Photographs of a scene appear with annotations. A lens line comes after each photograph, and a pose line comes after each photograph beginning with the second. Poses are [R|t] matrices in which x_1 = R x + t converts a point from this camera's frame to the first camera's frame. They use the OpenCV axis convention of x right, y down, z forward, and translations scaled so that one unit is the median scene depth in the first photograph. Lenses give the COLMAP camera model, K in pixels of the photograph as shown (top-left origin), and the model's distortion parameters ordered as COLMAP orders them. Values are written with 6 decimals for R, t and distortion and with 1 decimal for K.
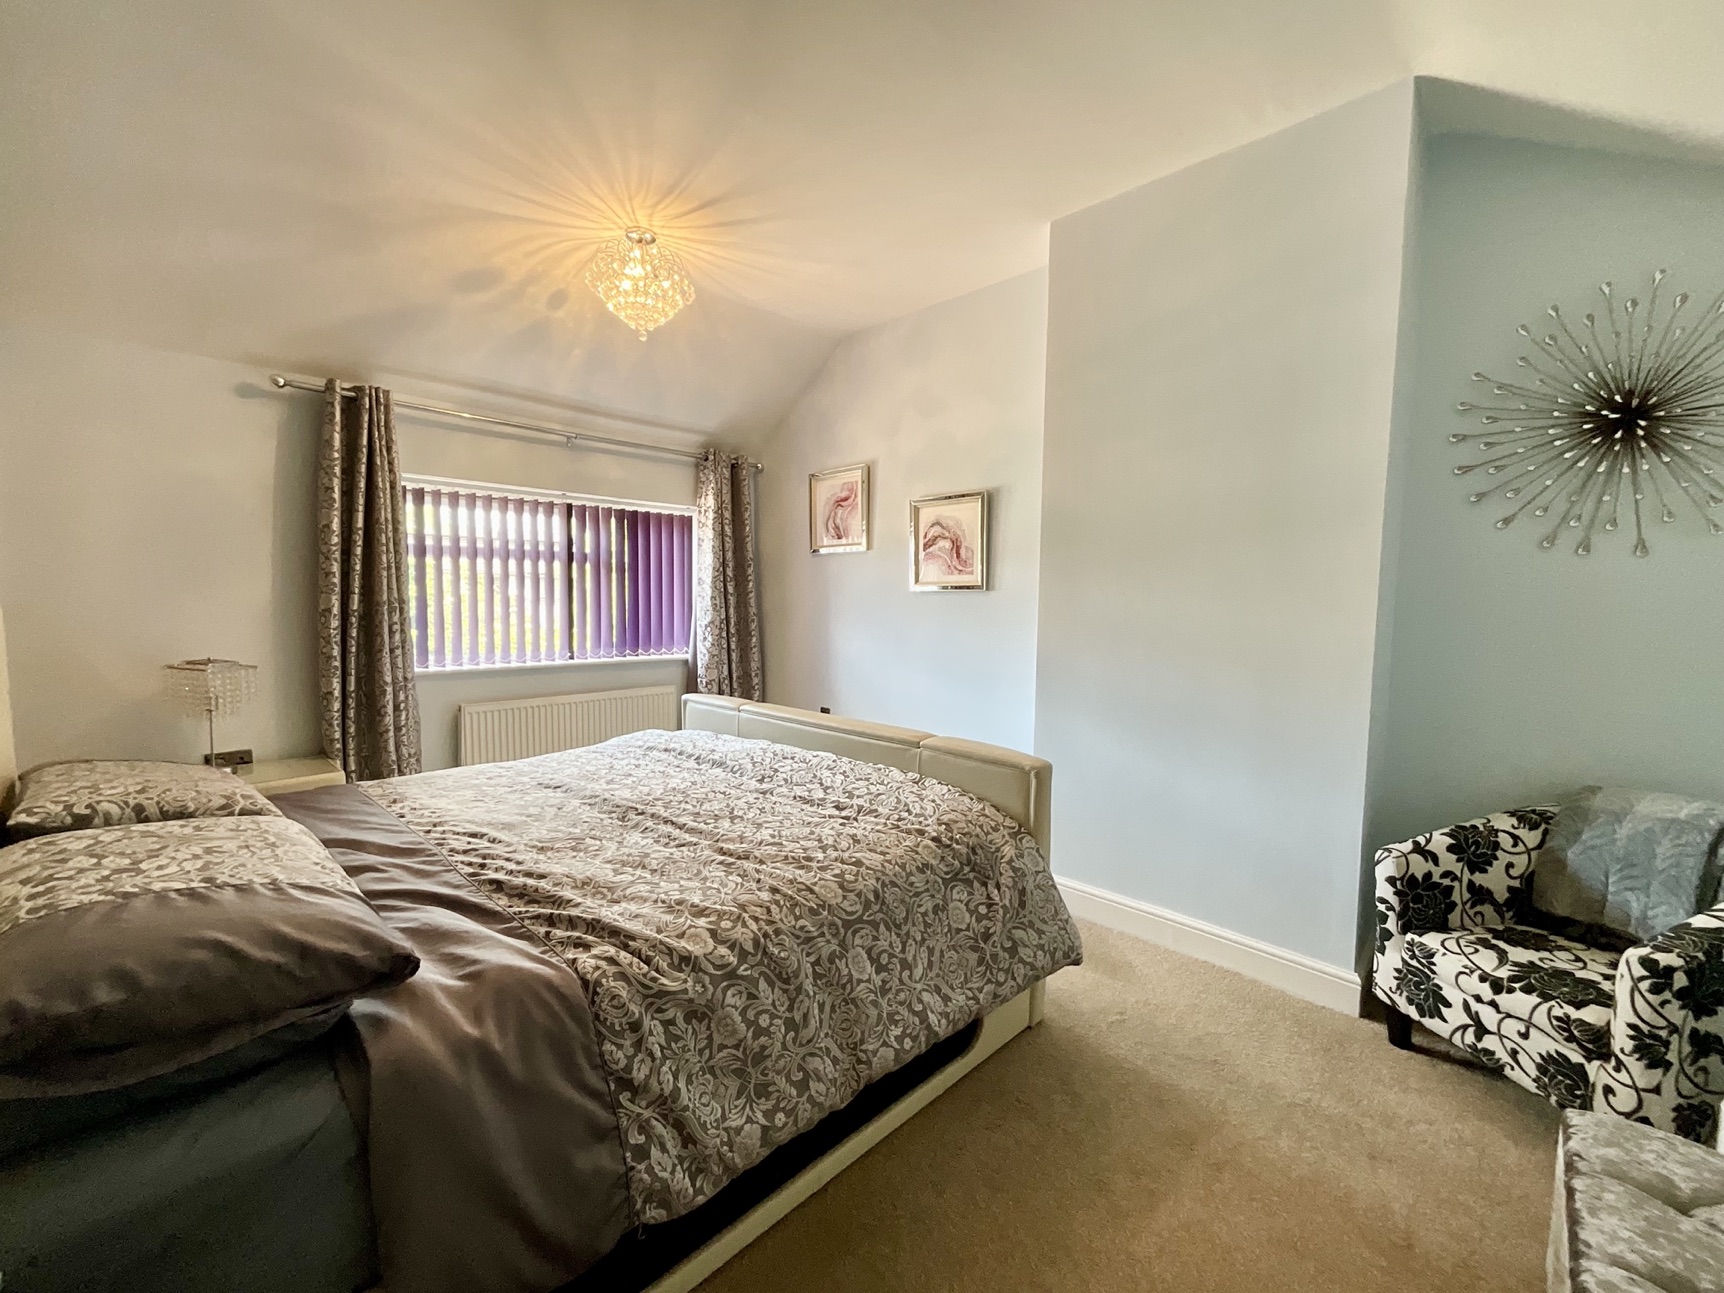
lens RADIAL K [[702.4, 0, 850.2], [0, 702.4, 645.5], [0, 0, 1]] dist [0.001386, 0.000452]
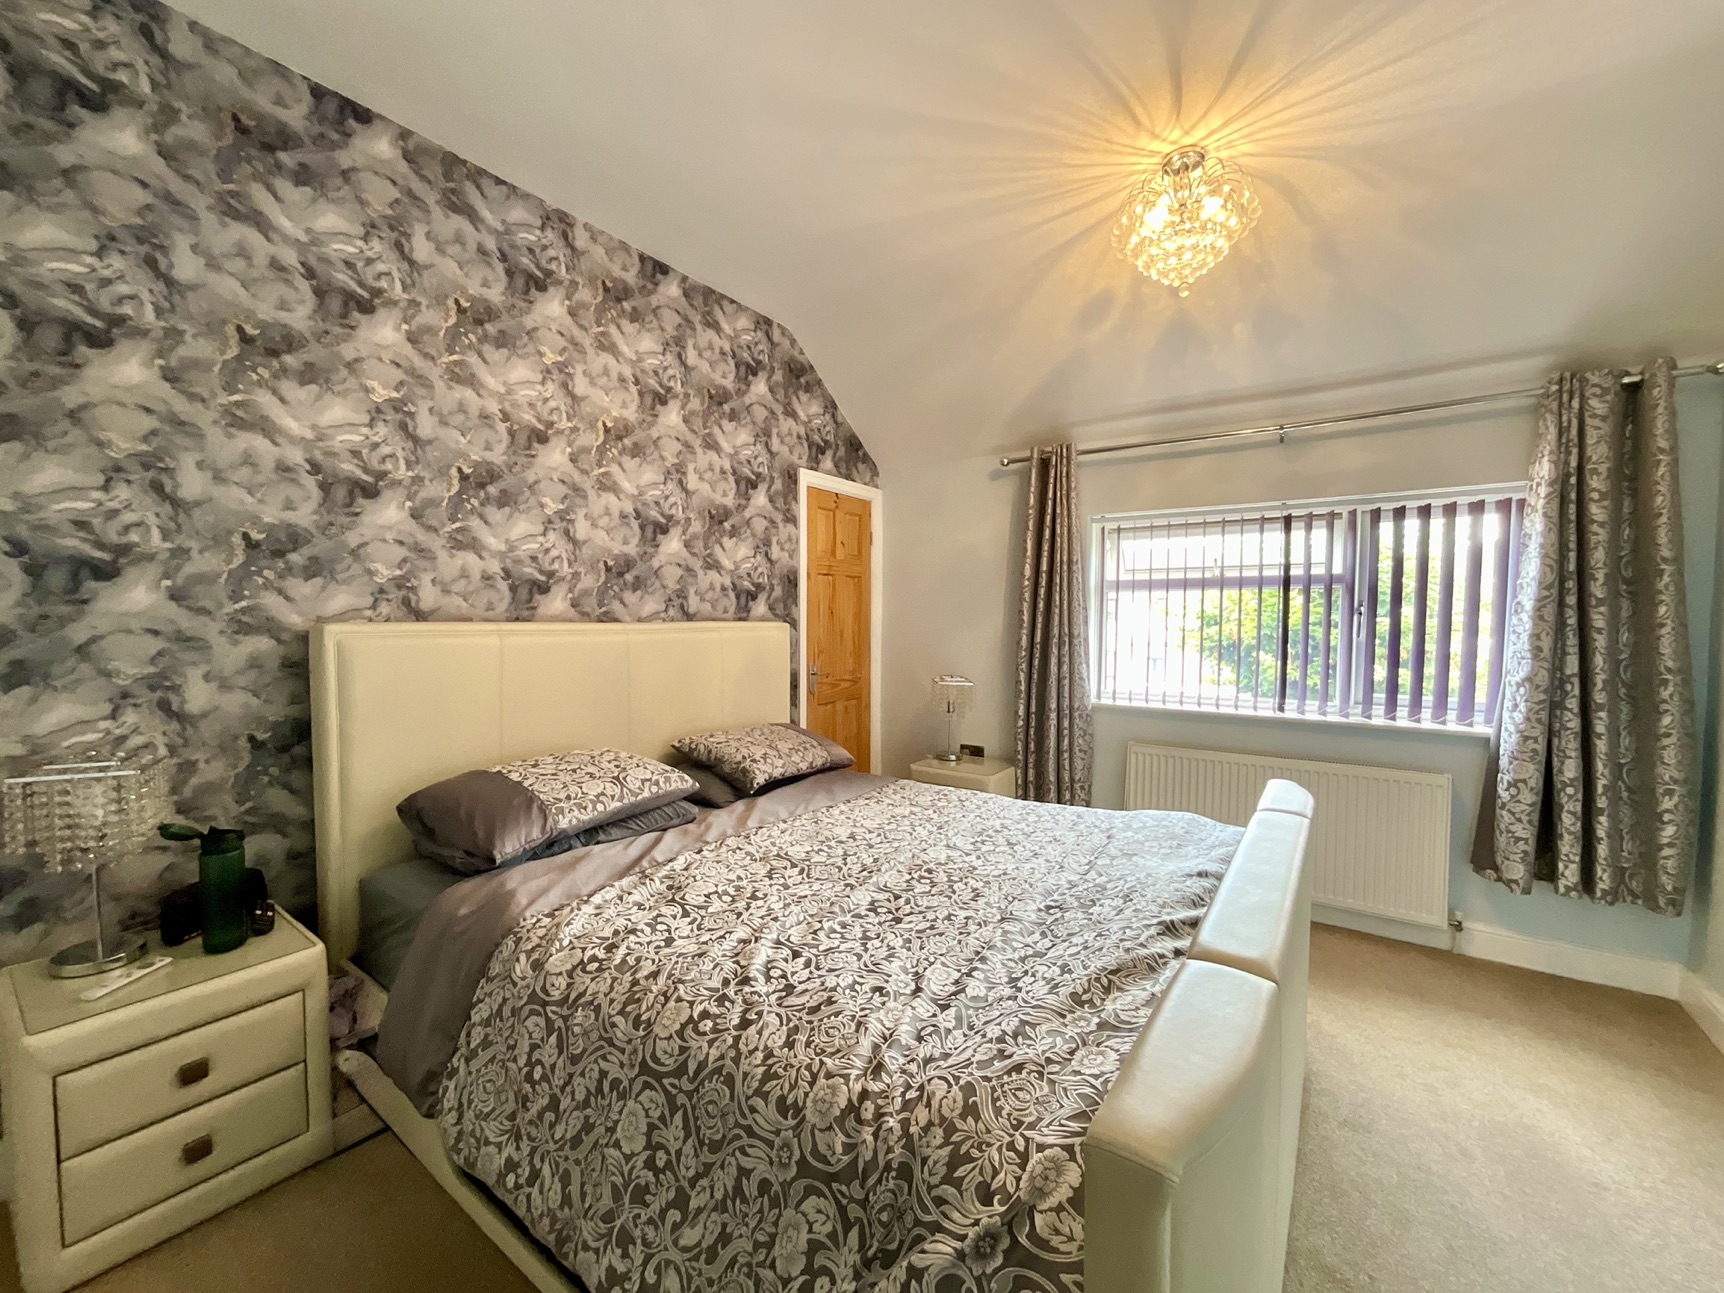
lens RADIAL K [[702.4, 0, 866.6], [0, 702.4, 641.9], [0, 0, 1]] dist [0.001386, 0.000452]
pose [[0.166715, 0.023683, -0.985721, 0.403039], [-0.071403, 0.997377, 0.011887, -0.046724], [0.983416, 0.068402, 0.167968, 0.558411]]
